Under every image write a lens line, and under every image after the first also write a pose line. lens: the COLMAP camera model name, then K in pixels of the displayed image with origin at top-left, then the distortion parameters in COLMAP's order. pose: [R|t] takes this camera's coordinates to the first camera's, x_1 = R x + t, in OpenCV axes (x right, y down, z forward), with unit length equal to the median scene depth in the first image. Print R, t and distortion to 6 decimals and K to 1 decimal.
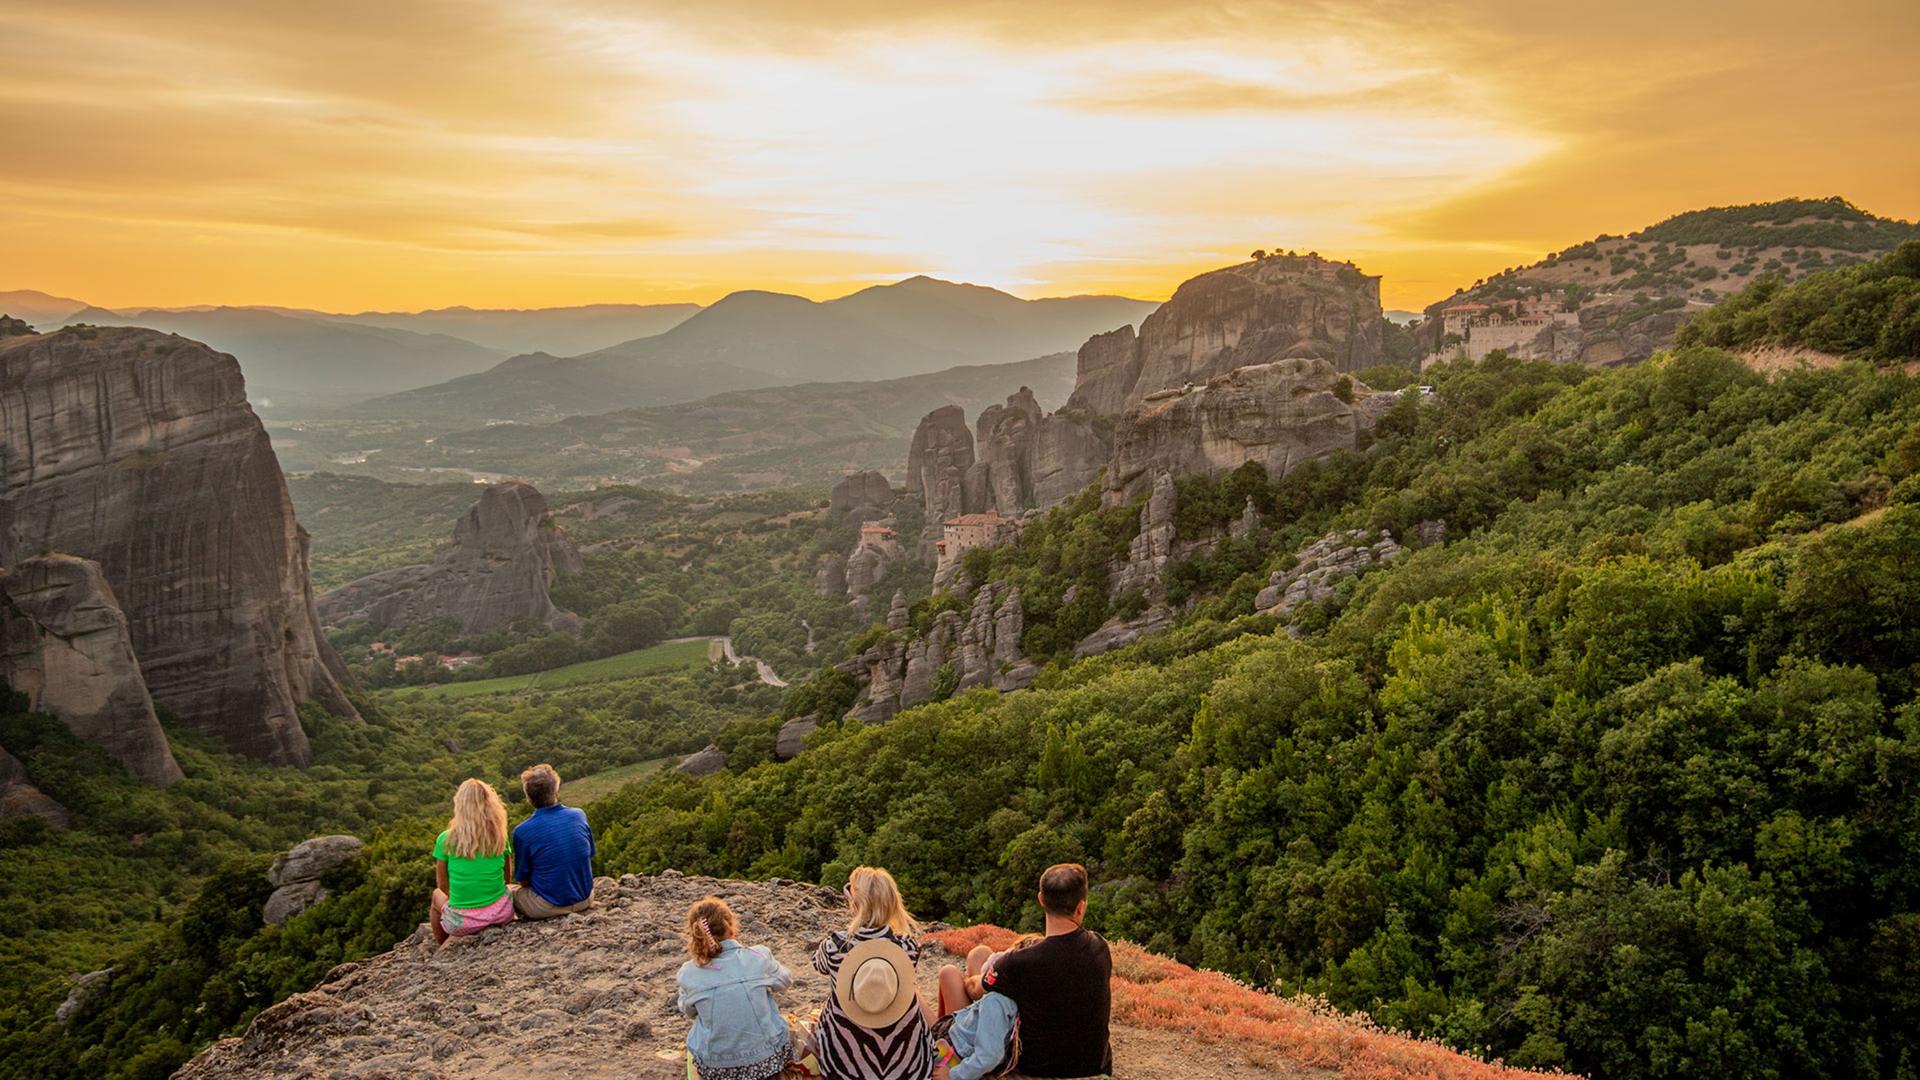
lens RADIAL K [[1693.6, 0, 963.1], [0, 1693.6, 534.7], [0, 0, 1]] dist [-0.069565, 0.139801]
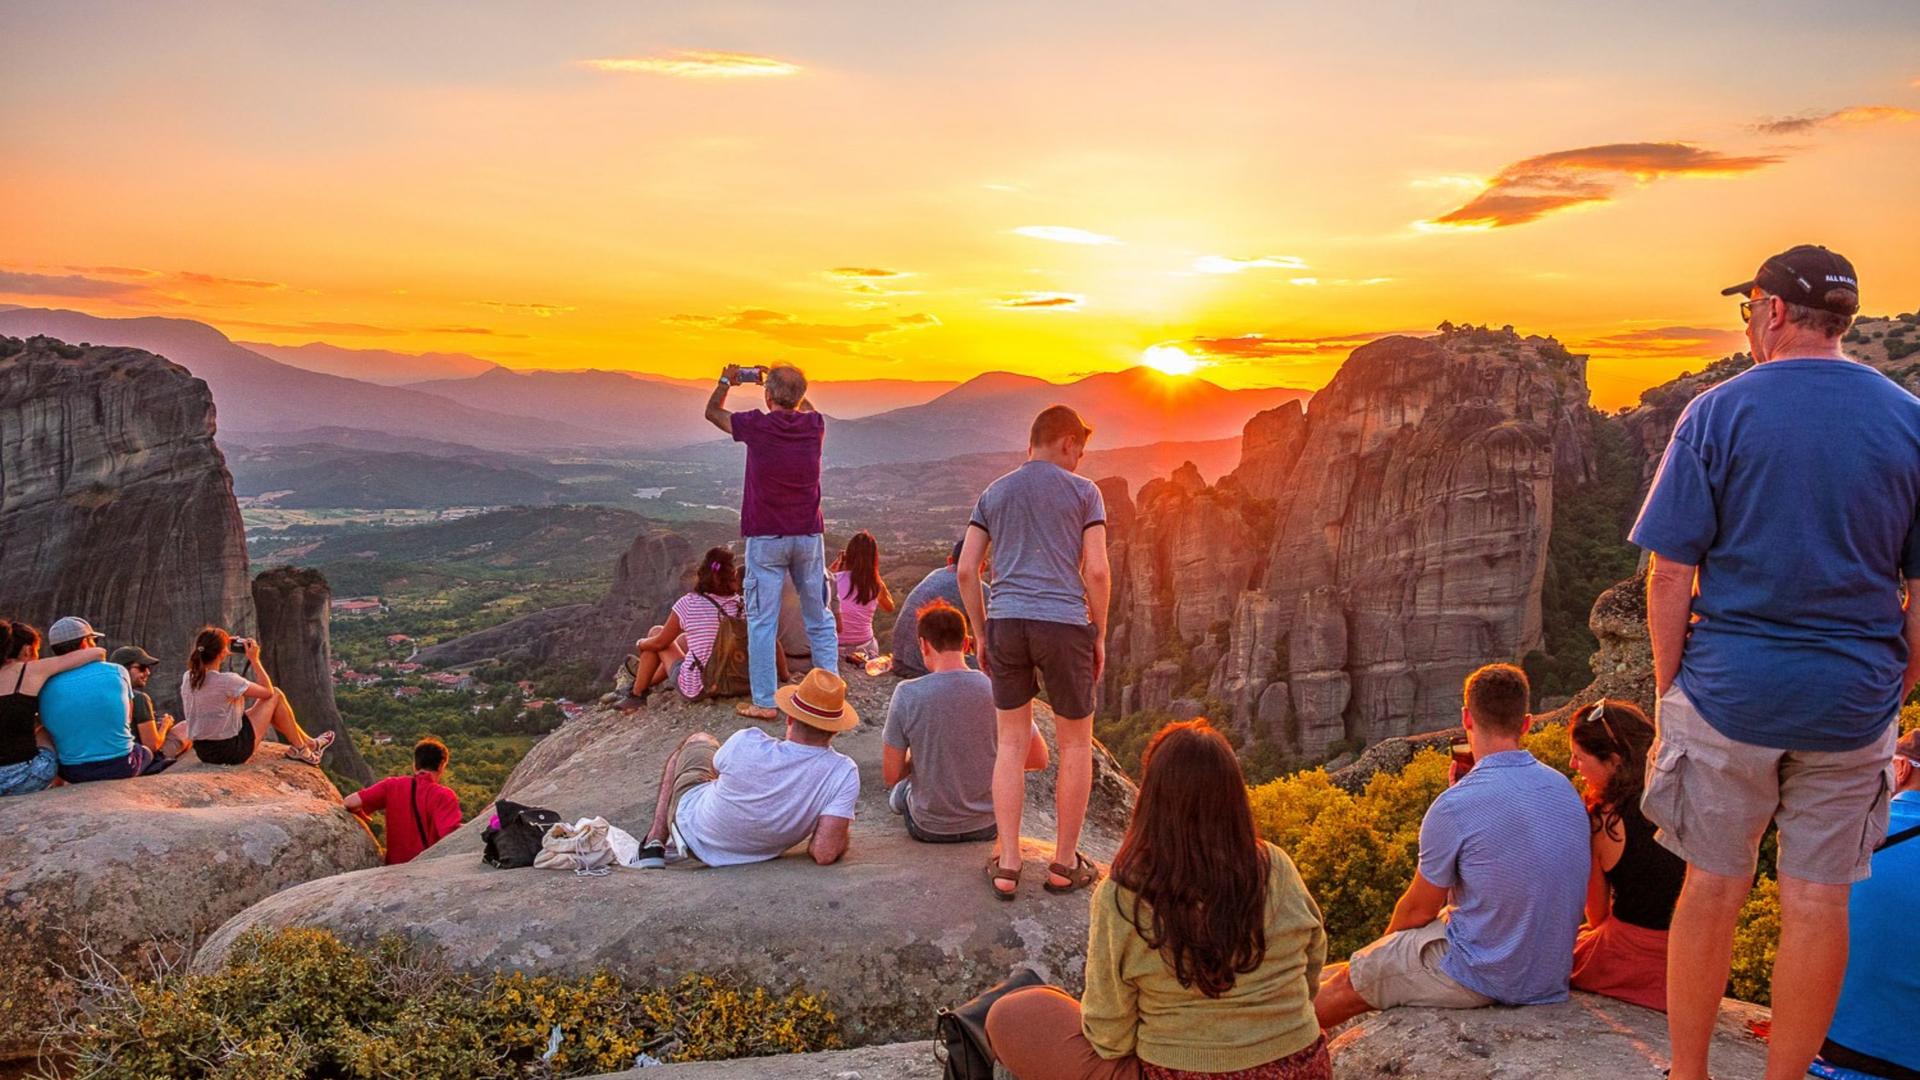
lens RADIAL K [[1345.9, 0, 957.8], [0, 1345.9, 499.3], [0, 0, 1]] dist [-0.135615, 0.082360]
pose [[0.985089, 0.052726, -0.163768, 0.048883], [-0.061357, 0.996956, -0.048098, -0.030957], [0.160734, 0.057429, 0.985326, 0.334328]]
